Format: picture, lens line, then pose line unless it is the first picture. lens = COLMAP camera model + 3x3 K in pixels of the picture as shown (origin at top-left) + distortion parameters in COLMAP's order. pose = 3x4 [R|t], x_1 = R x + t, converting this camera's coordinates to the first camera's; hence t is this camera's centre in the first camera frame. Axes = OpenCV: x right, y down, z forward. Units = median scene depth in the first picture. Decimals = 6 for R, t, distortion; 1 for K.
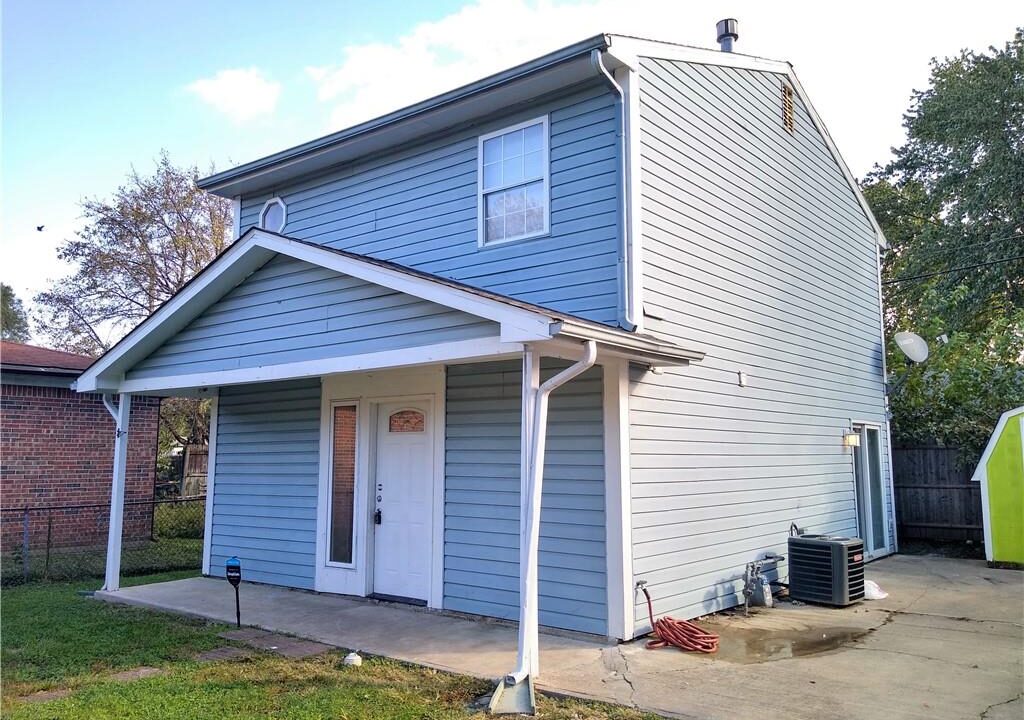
lens RADIAL K [[797.2, 0, 483.7], [0, 797.2, 360.3], [0, 0, 1]] dist [0.103894, -0.154570]
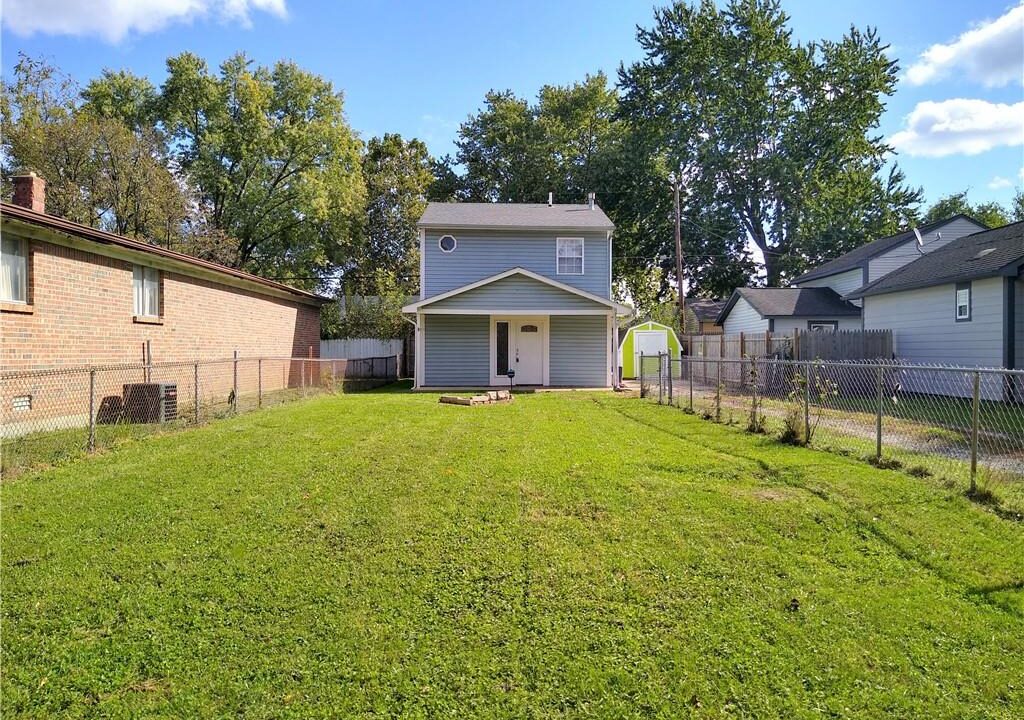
lens RADIAL K [[803.4, 0, 515.2], [0, 803.4, 359.0], [0, 0, 1]] dist [0.104745, -0.161981]
pose [[0.754202, -0.001742, 0.656640, -2.065094], [-0.080077, 0.992289, 0.094607, -0.089792], [-0.651742, -0.123935, 0.748247, -1.217882]]
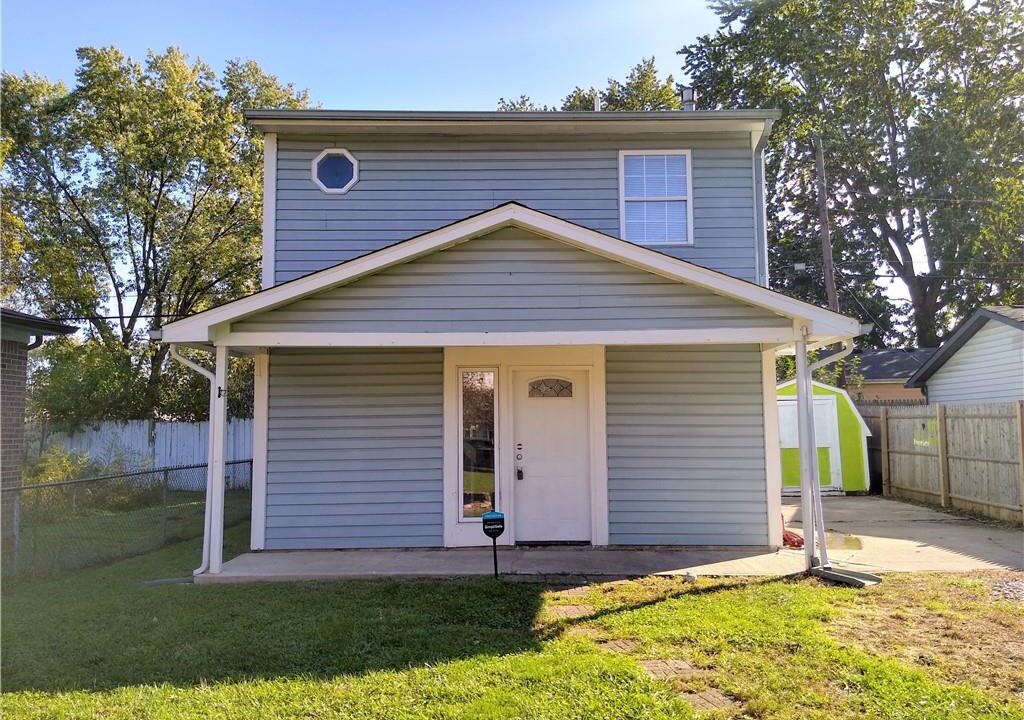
lens RADIAL K [[803.4, 0, 515.2], [0, 803.4, 359.0], [0, 0, 1]] dist [0.104745, -0.161981]
pose [[0.785881, 0.049038, 0.616430, -0.811141], [-0.067343, 0.997709, 0.006486, 0.030102], [-0.614700, -0.046610, 0.787383, 0.131701]]
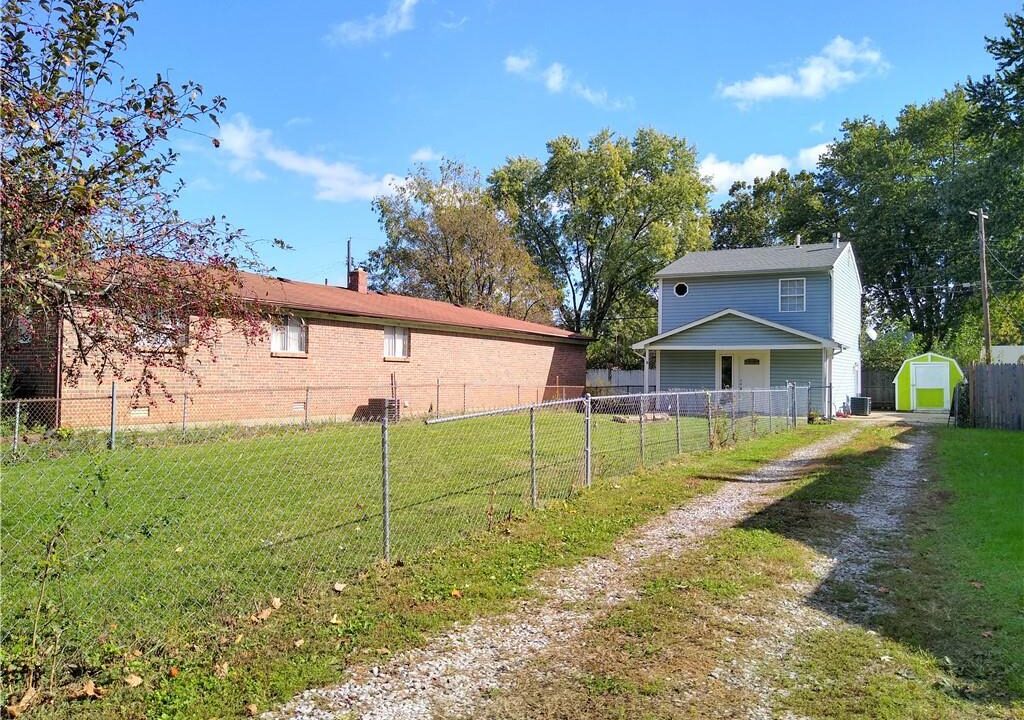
lens RADIAL K [[803.4, 0, 515.2], [0, 803.4, 359.0], [0, 0, 1]] dist [0.104745, -0.161981]
pose [[0.983153, 0.018293, 0.181868, -1.650341], [-0.035287, 0.995258, 0.090646, -0.203053], [-0.179347, -0.095536, 0.979136, -2.108125]]
